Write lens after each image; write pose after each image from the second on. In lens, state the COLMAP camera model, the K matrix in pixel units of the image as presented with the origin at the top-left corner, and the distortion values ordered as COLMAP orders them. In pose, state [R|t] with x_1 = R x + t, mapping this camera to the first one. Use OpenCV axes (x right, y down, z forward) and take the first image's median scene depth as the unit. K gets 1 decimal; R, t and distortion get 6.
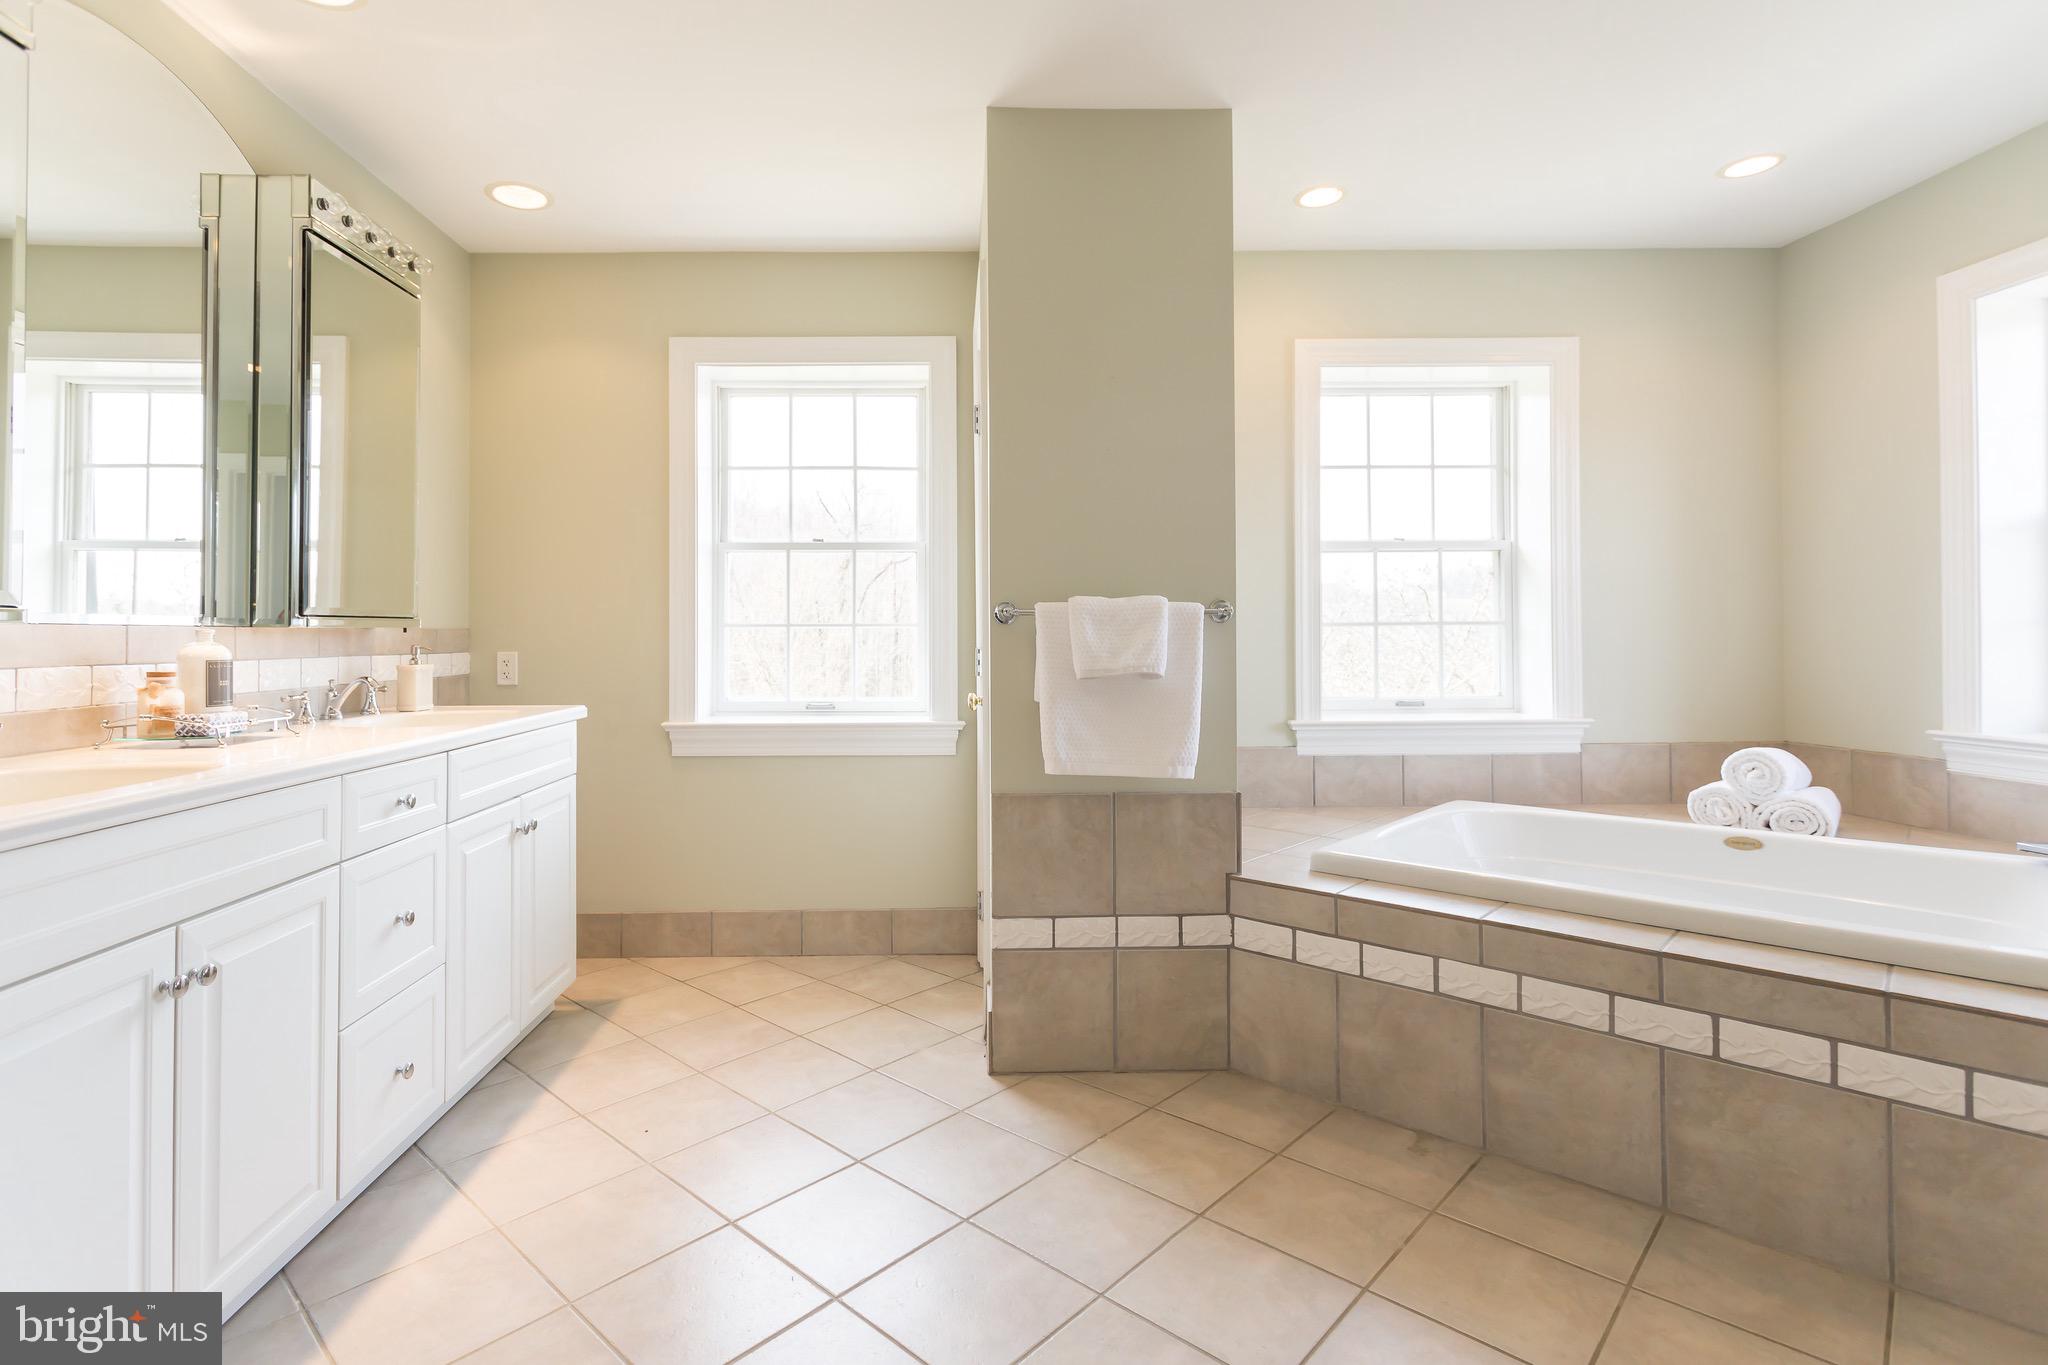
lens RADIAL K [[987.1, 0, 963.6], [0, 987.1, 630.1], [0, 0, 1]] dist [0.001190, 0.001491]
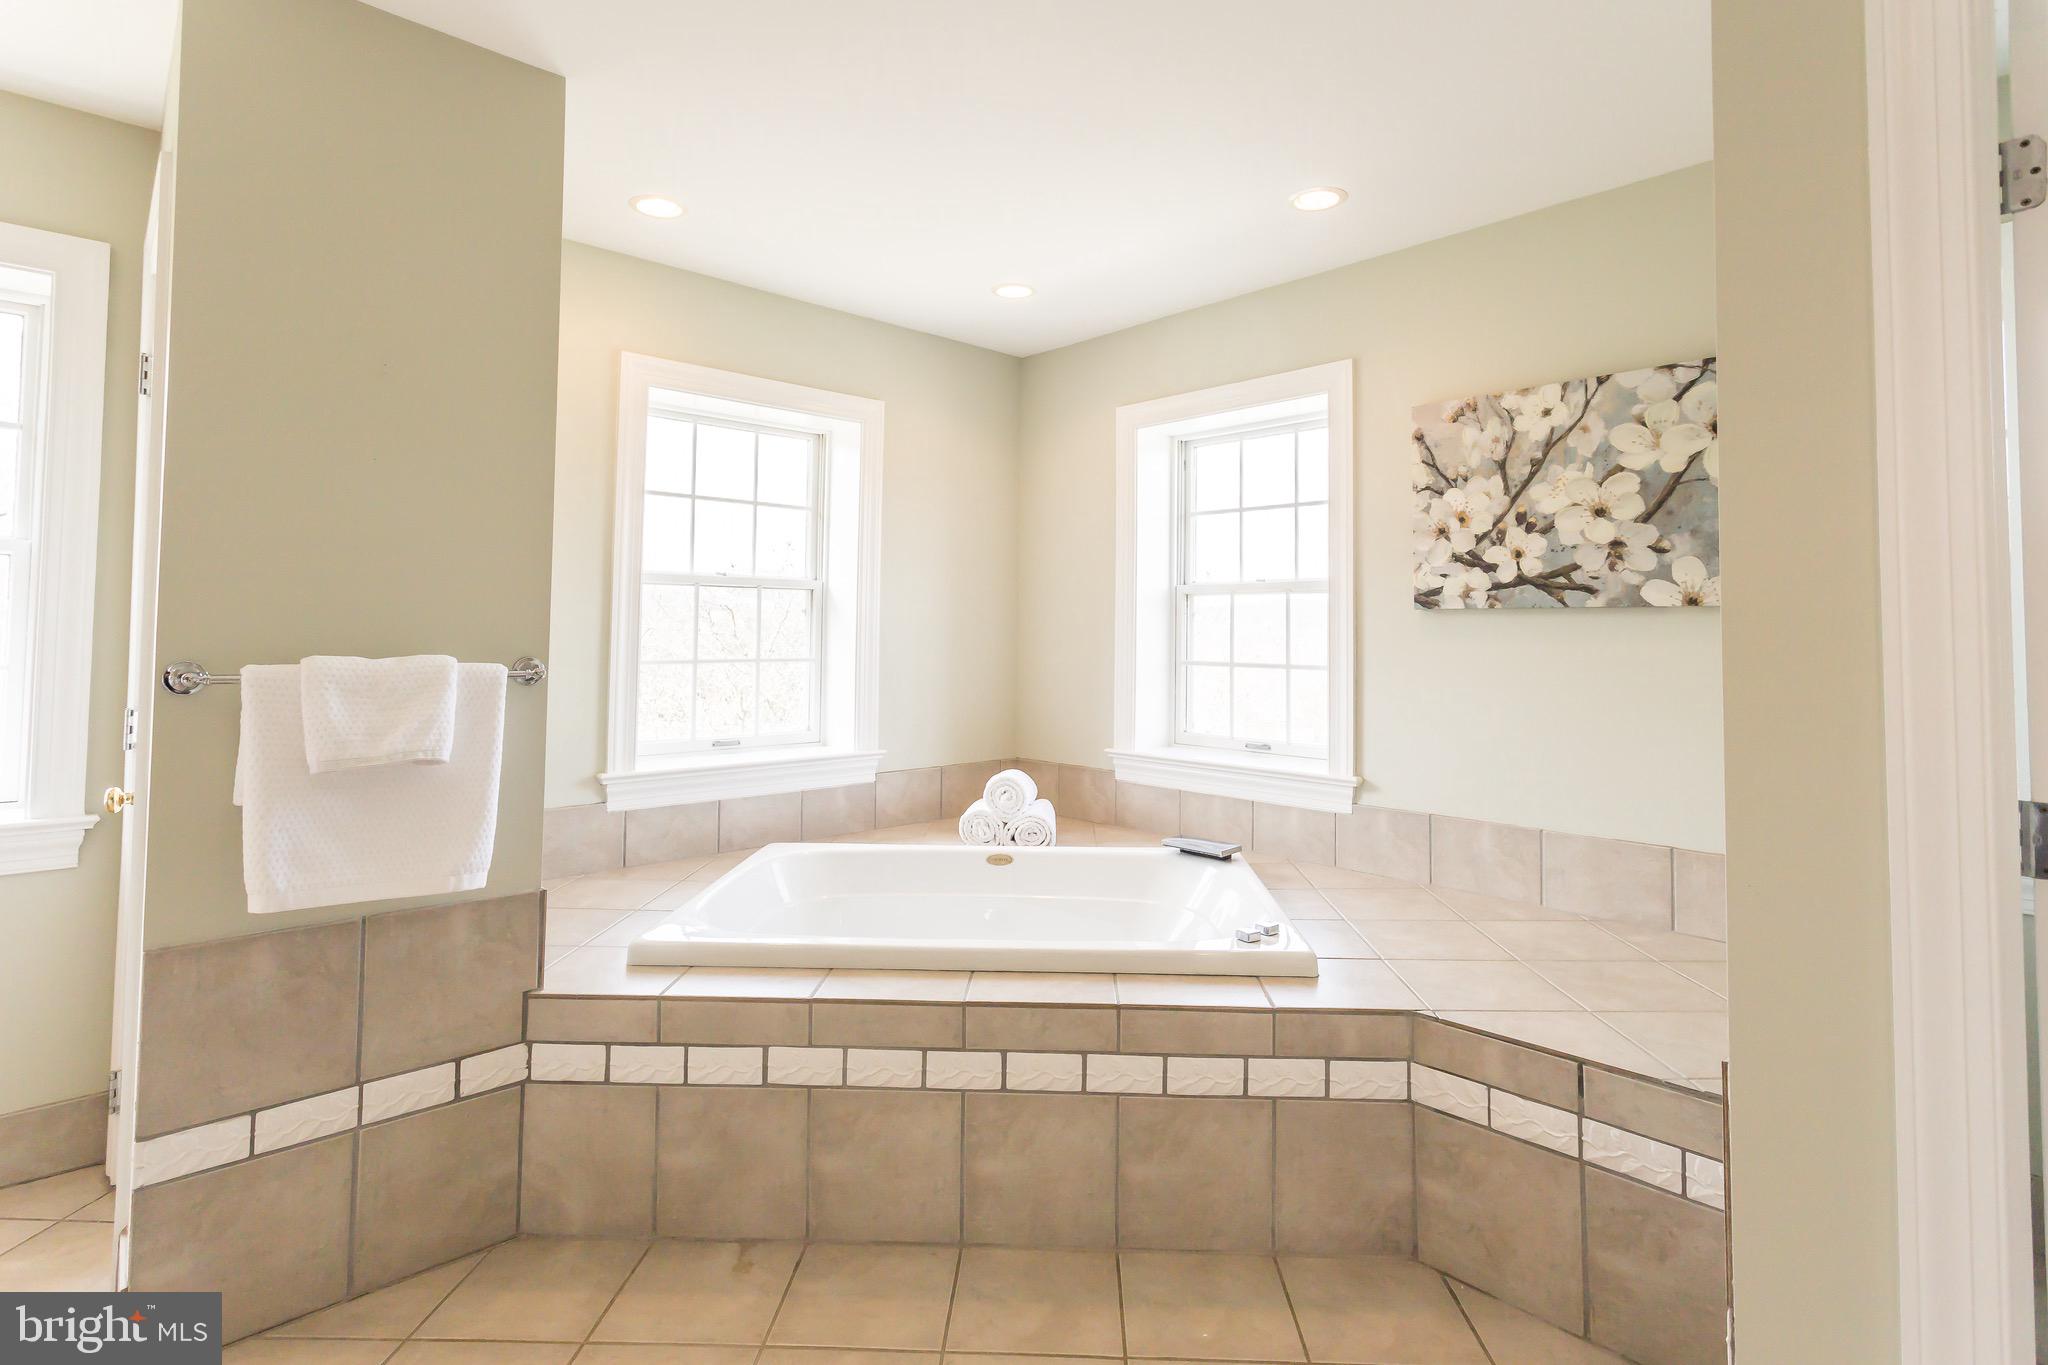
lens RADIAL K [[996.7, 0, 1029.3], [0, 996.7, 591.3], [0, 0, 1]] dist [-0.000844, 0.000237]
pose [[0.735900, 0.039135, 0.675959, 0.004611], [-0.016209, 0.999060, -0.040194, -0.056774], [-0.676897, 0.018622, 0.735843, 0.105246]]
